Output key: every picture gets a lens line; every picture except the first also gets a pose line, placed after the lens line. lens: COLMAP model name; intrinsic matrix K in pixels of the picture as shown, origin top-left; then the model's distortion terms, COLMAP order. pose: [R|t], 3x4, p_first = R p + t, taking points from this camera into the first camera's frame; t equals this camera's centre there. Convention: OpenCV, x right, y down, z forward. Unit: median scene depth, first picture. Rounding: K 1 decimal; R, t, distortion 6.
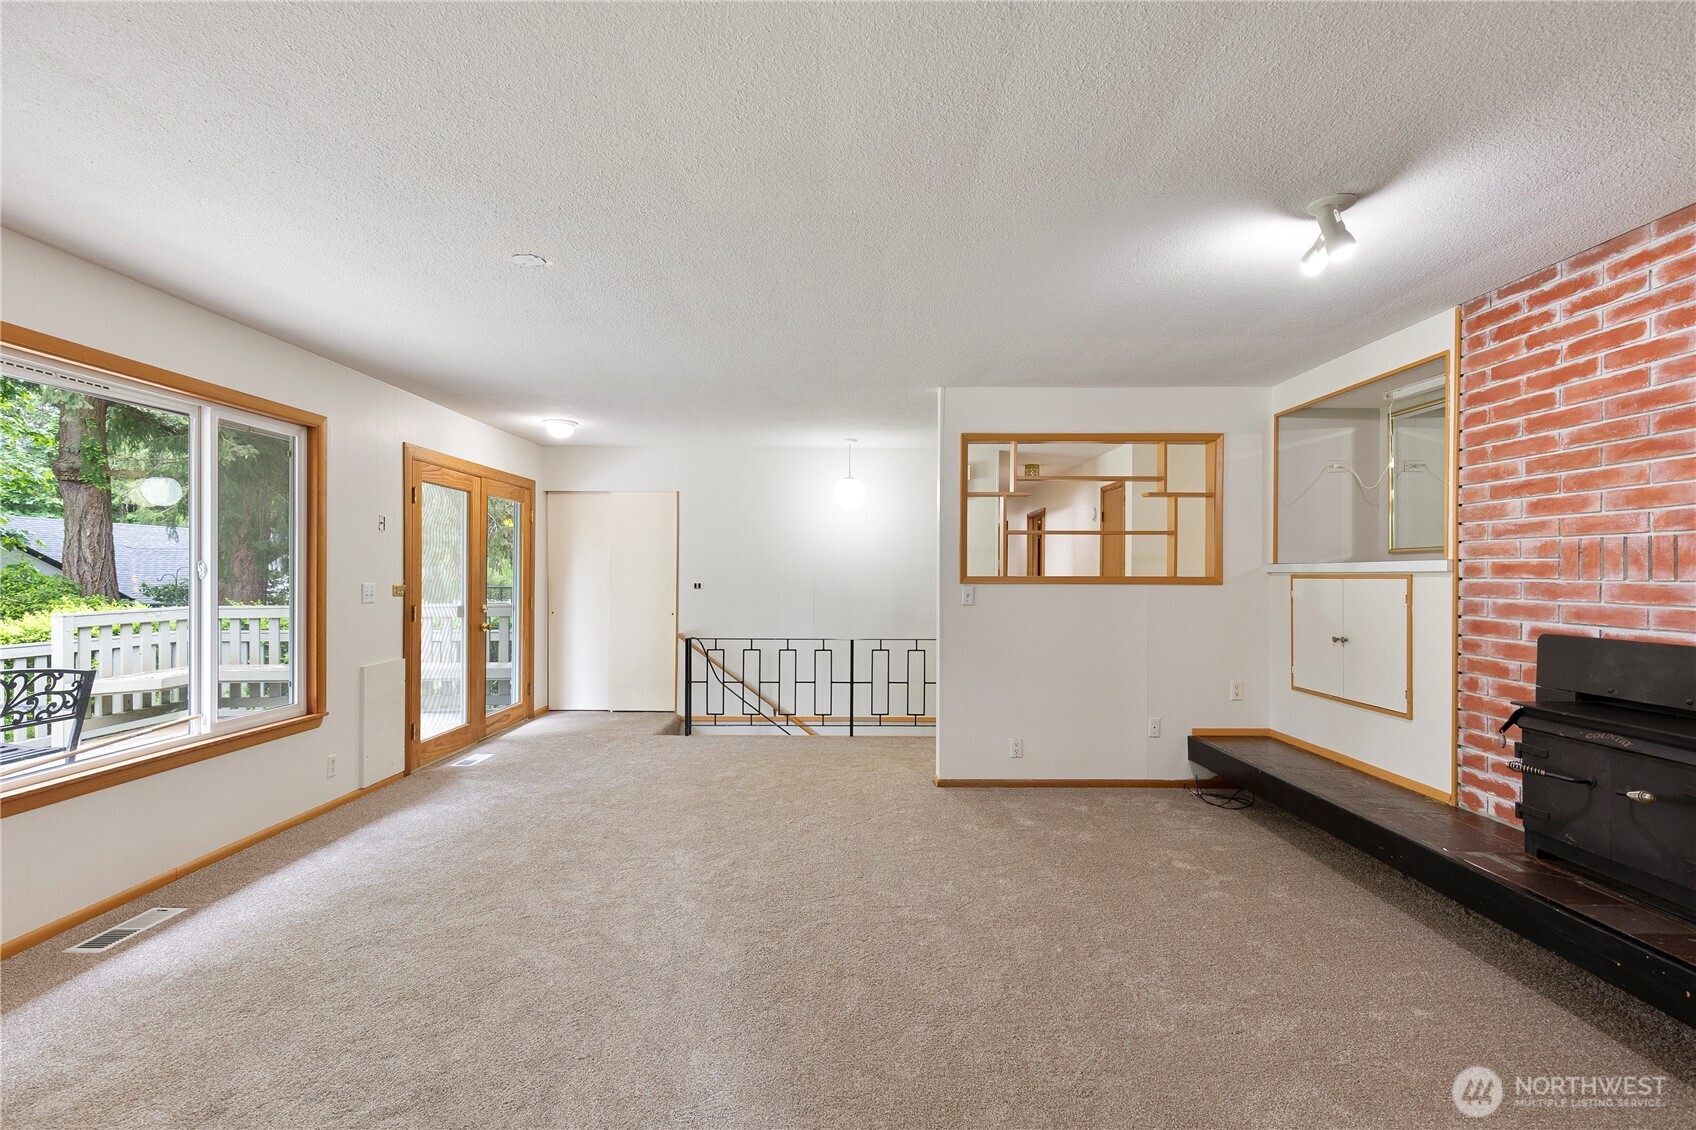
lens RADIAL K [[768.5, 0, 851.1], [0, 768.5, 580.3], [0, 0, 1]] dist [0.006742, -0.001348]
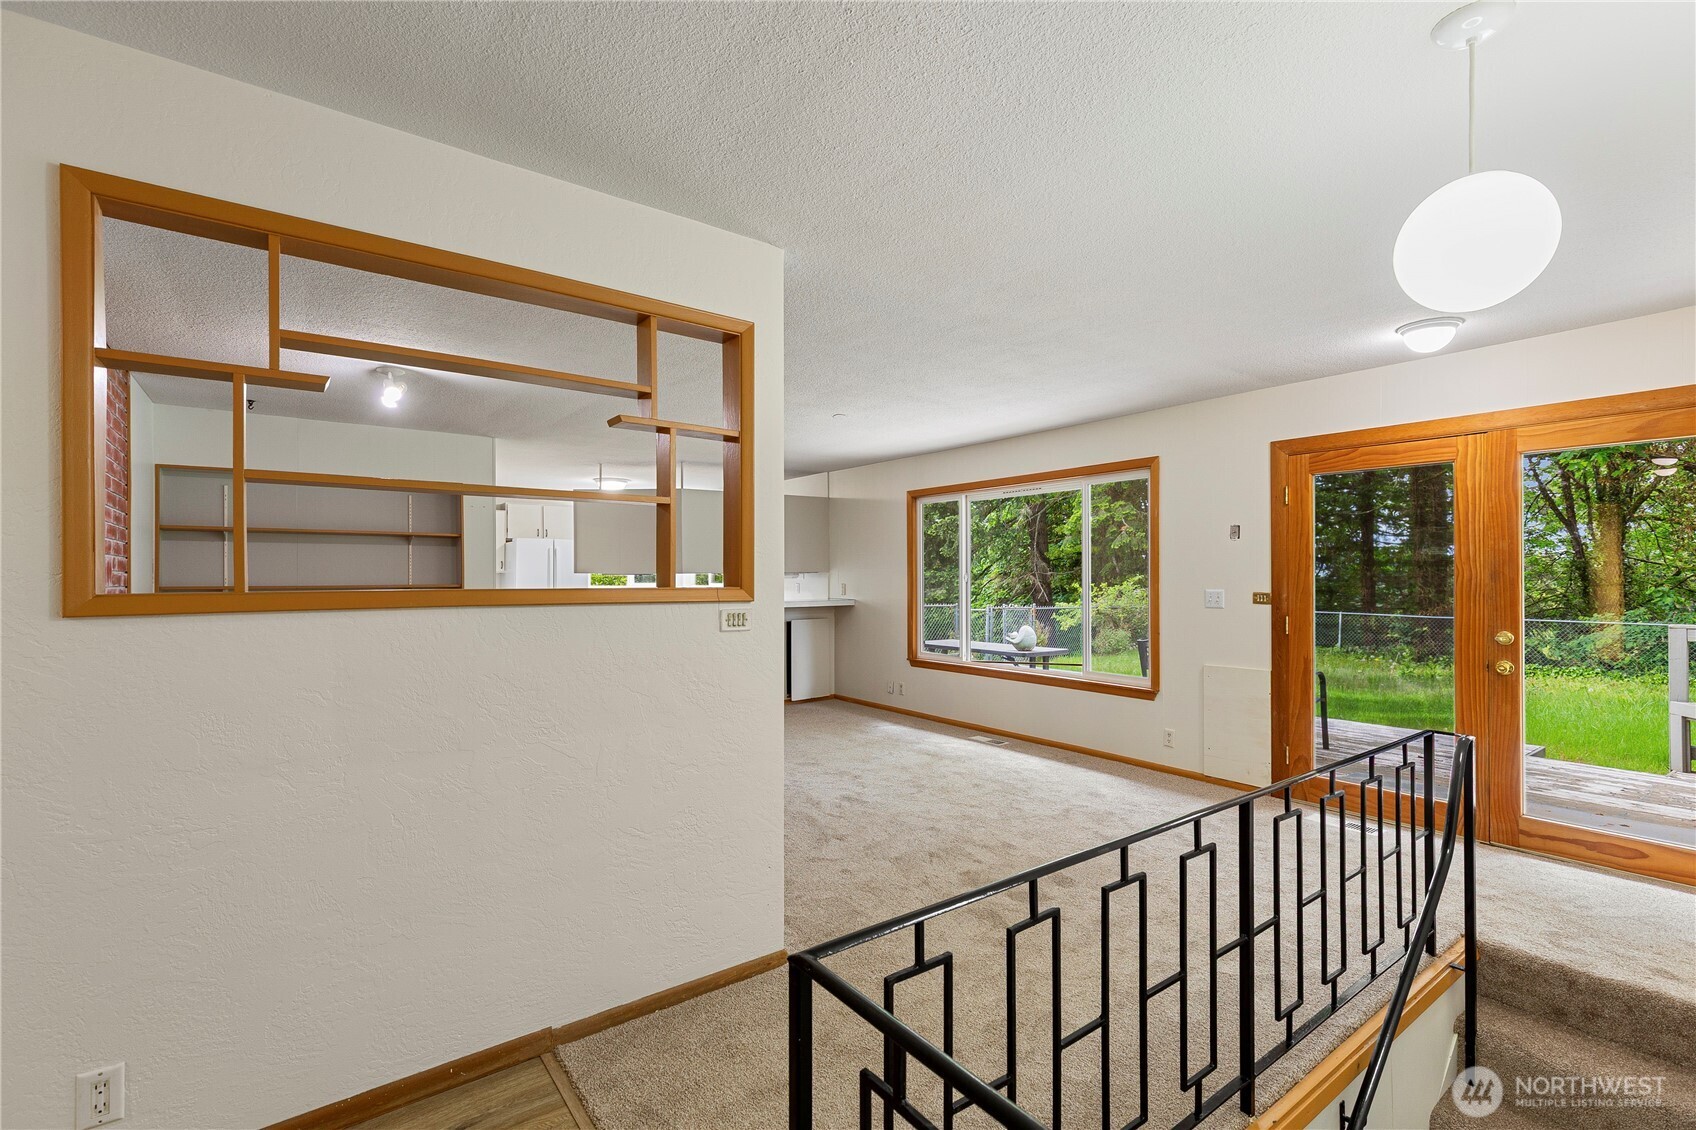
lens RADIAL K [[768.5, 0, 815.7], [0, 768.5, 571.1], [0, 0, 1]] dist [0.006742, -0.001348]
pose [[-0.805742, -0.004979, -0.592246, 0.617192], [-0.004065, 0.999988, -0.002876, -0.022367], [0.592253, 0.000090, -0.805752, 2.183562]]
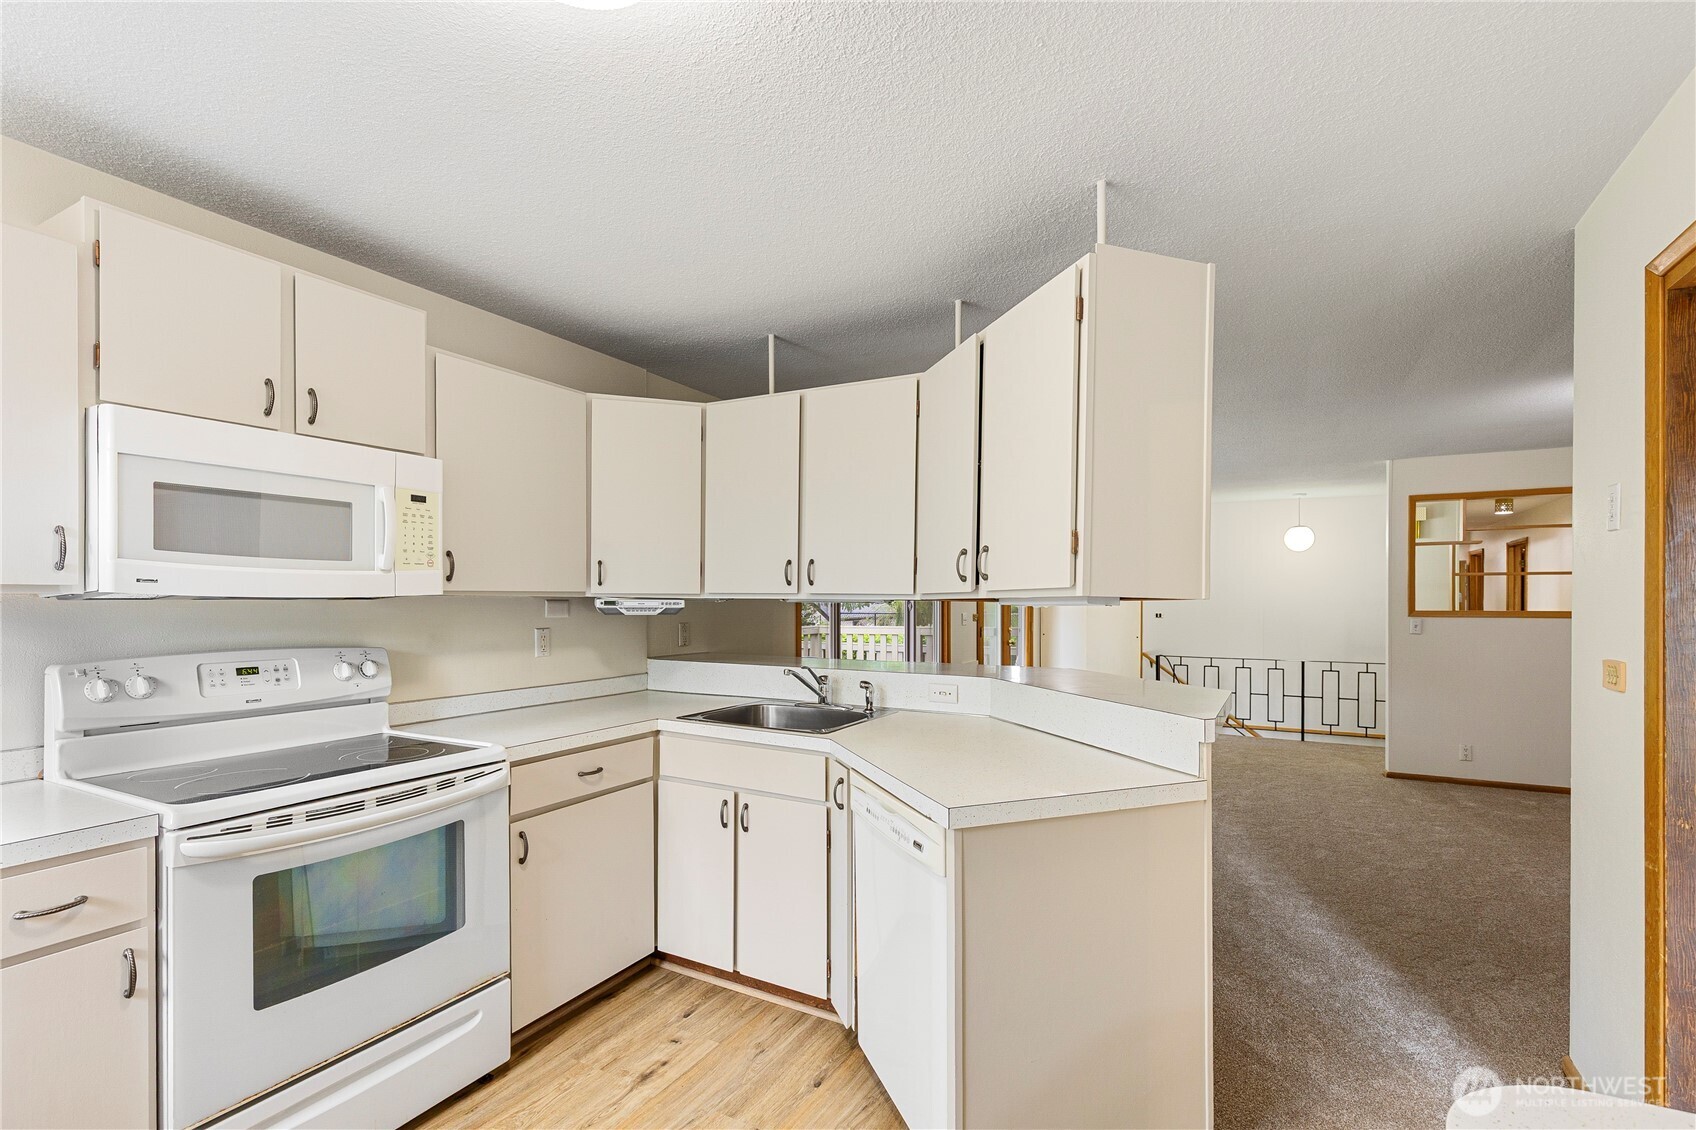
lens RADIAL K [[768.5, 0, 854.7], [0, 768.5, 598.8], [0, 0, 1]] dist [0.006742, -0.001348]
pose [[0.875024, -0.003087, -0.484069, -0.055274], [-0.002620, 0.999935, -0.011113, -0.011883], [0.484072, 0.010992, 0.874959, -0.775164]]
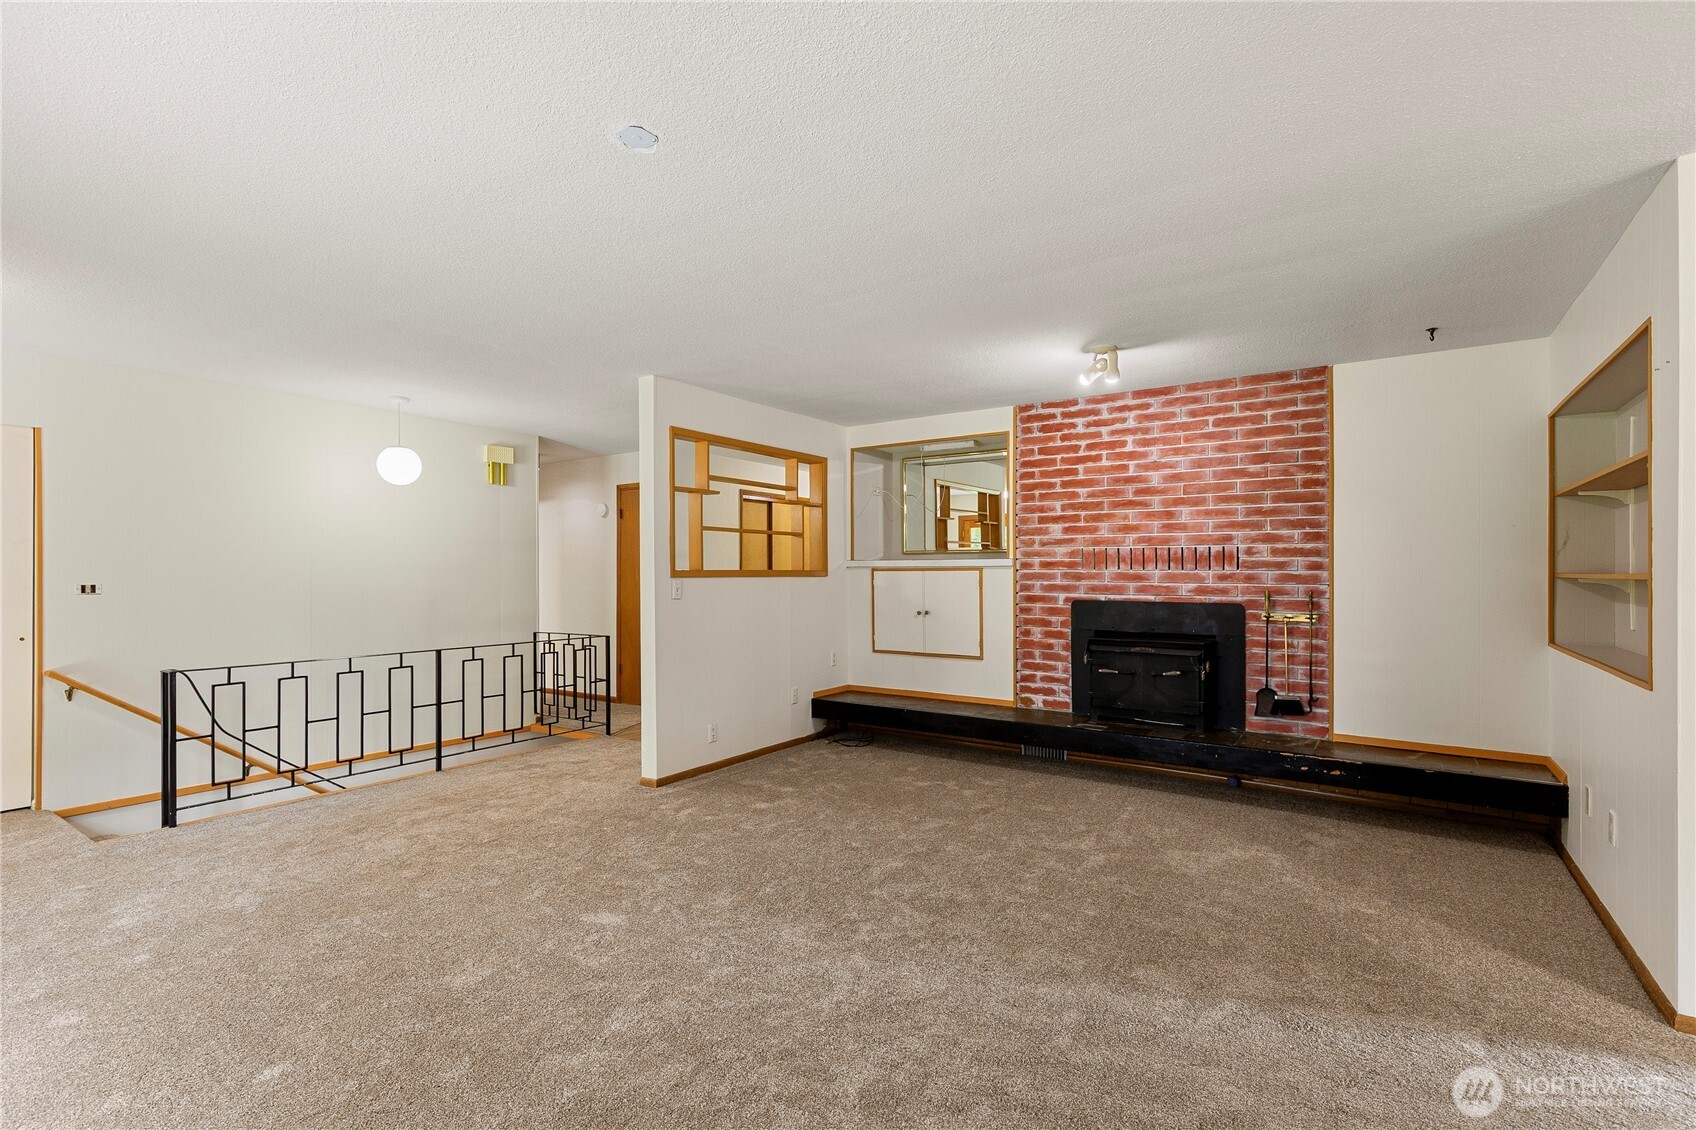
lens RADIAL K [[768.5, 0, 844.3], [0, 768.5, 574.5], [0, 0, 1]] dist [0.006742, -0.001348]
pose [[0.574704, -0.007007, 0.818331, -0.803353], [0.009520, 0.999953, 0.001877, 0.000547], [-0.818306, 0.006712, 0.574744, 0.361847]]
